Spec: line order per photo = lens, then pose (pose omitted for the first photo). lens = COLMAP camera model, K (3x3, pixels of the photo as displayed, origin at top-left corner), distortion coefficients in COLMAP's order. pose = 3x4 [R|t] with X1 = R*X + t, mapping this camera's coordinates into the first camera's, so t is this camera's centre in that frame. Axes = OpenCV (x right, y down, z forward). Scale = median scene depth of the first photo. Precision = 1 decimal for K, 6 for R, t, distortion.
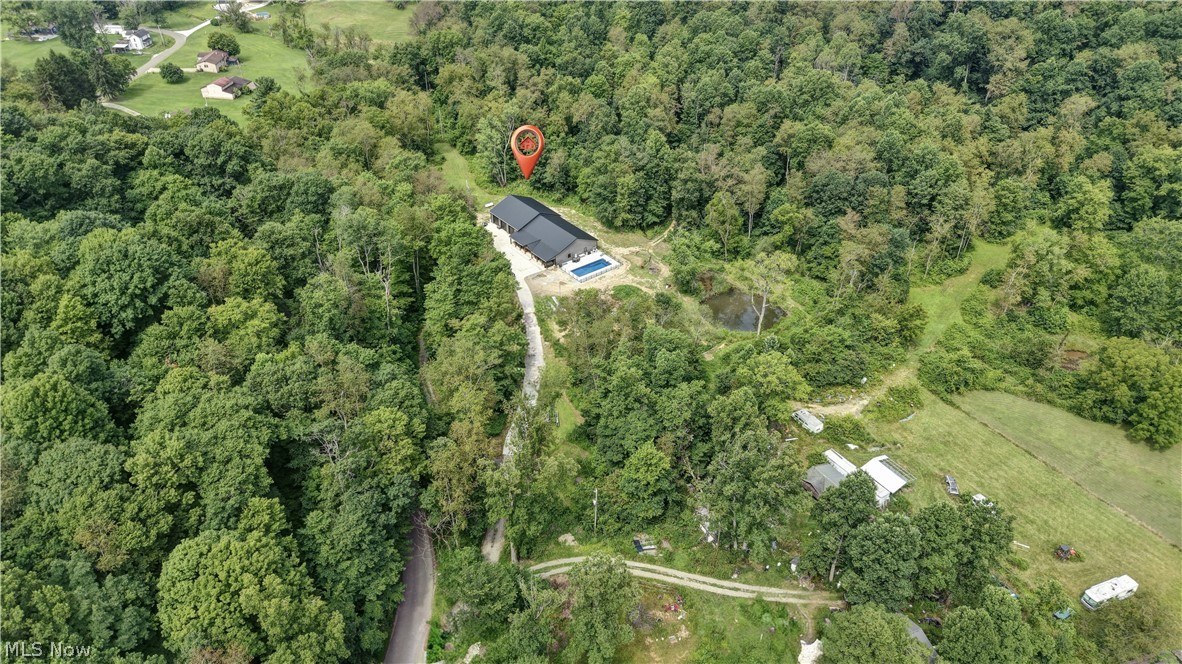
lens RADIAL K [[770.9, 0, 587.9], [0, 770.9, 329.7], [0, 0, 1]] dist [0.025120, -0.027670]
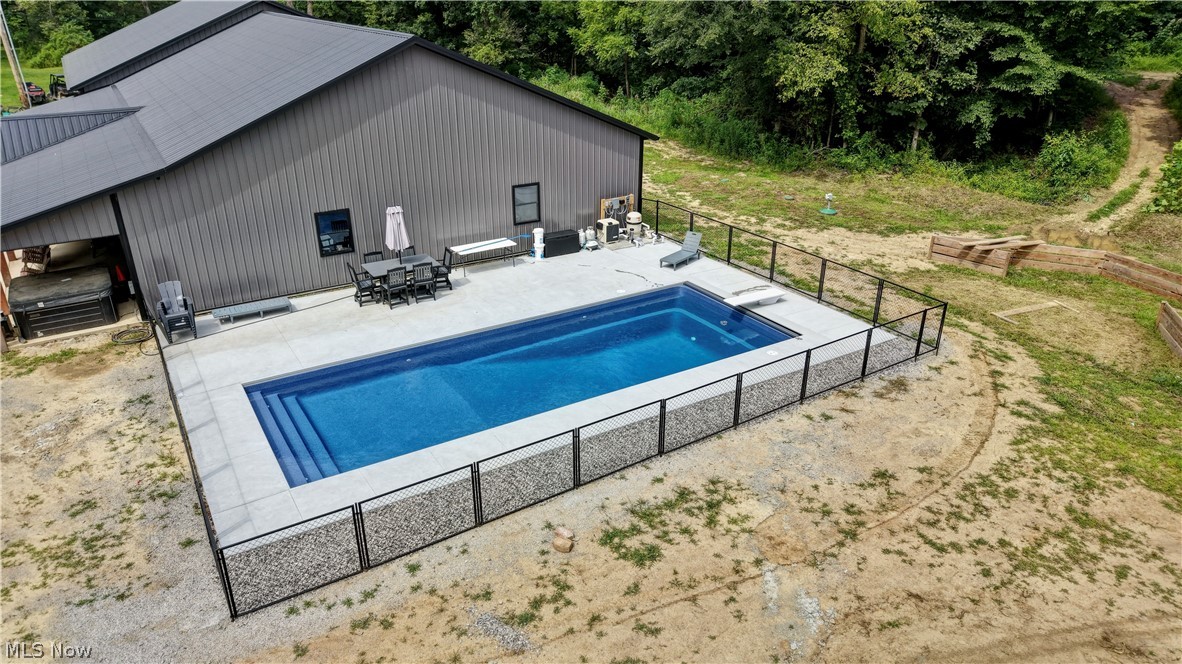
lens RADIAL K [[770.9, 0, 581.2], [0, 770.9, 330.0], [0, 0, 1]] dist [0.025120, -0.027670]
pose [[0.992829, 0.031754, -0.115249, 0.019720], [-0.053376, 0.980390, -0.189700, -0.076973], [0.106966, 0.194491, 0.975055, 1.035684]]
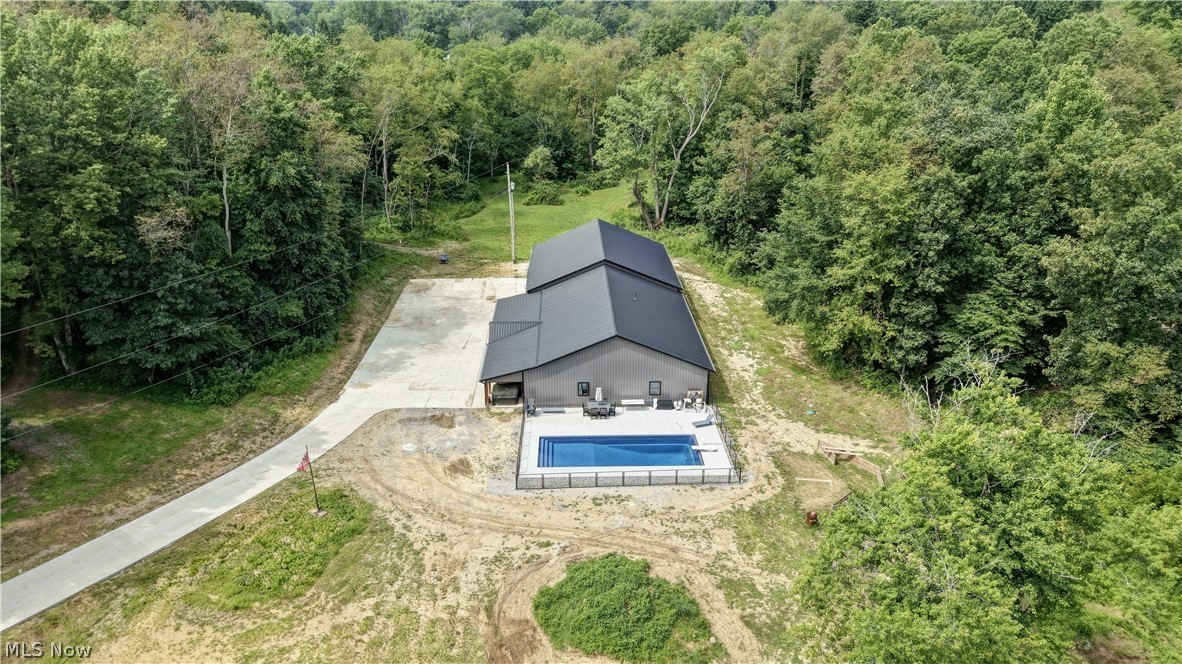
lens RADIAL K [[770.9, 0, 597.8], [0, 770.9, 334.2], [0, 0, 1]] dist [0.025120, -0.027670]
pose [[0.803103, 0.220152, -0.553678, 0.151876], [-0.334603, 0.935516, -0.113359, -0.095918], [0.493018, 0.276301, 0.824979, 0.864235]]
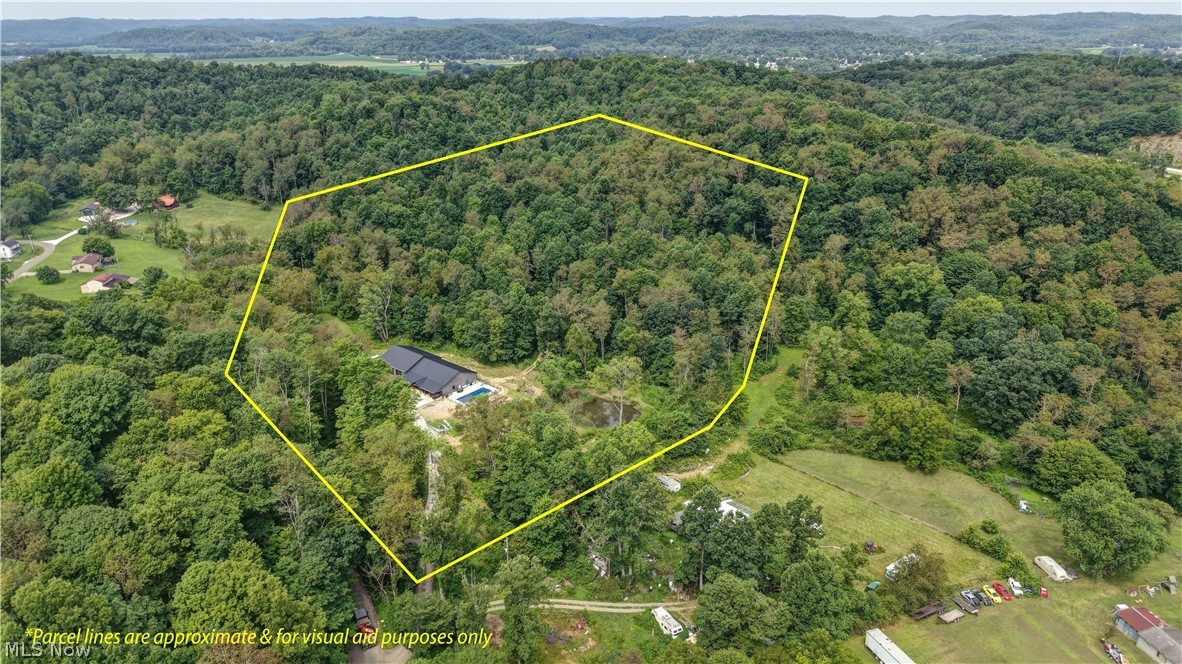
lens RADIAL K [[770.9, 0, 580.5], [0, 770.9, 333.1], [0, 0, 1]] dist [0.025120, -0.027670]
pose [[0.979903, -0.082428, 0.181647, -0.047124], [0.122759, 0.966957, -0.223439, 0.122287], [-0.157227, 0.241247, 0.957643, -0.179443]]
